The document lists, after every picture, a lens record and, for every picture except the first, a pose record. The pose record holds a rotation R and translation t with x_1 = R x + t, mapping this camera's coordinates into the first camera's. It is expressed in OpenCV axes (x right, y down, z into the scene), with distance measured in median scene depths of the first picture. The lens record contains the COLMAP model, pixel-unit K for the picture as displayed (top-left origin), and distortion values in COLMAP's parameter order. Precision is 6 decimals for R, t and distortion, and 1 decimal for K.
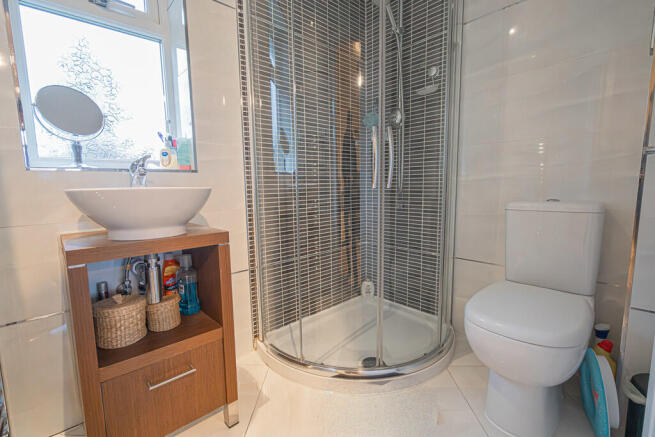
lens RADIAL K [[300.4, 0, 327.6], [0, 300.4, 220.9], [0, 0, 1]] dist [-0.004705, -0.000639]
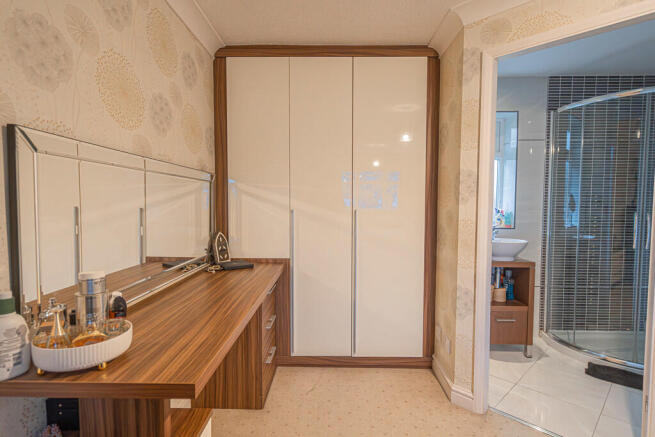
lens RADIAL K [[346.5, 0, 327.7], [0, 346.5, 221.8], [0, 0, 1]] dist [0.004384, -0.000972]
pose [[0.715677, 0.053388, -0.696388, 0.215570], [-0.098492, 0.994825, -0.024953, -0.030250], [0.691452, 0.086447, 0.717232, -1.228110]]
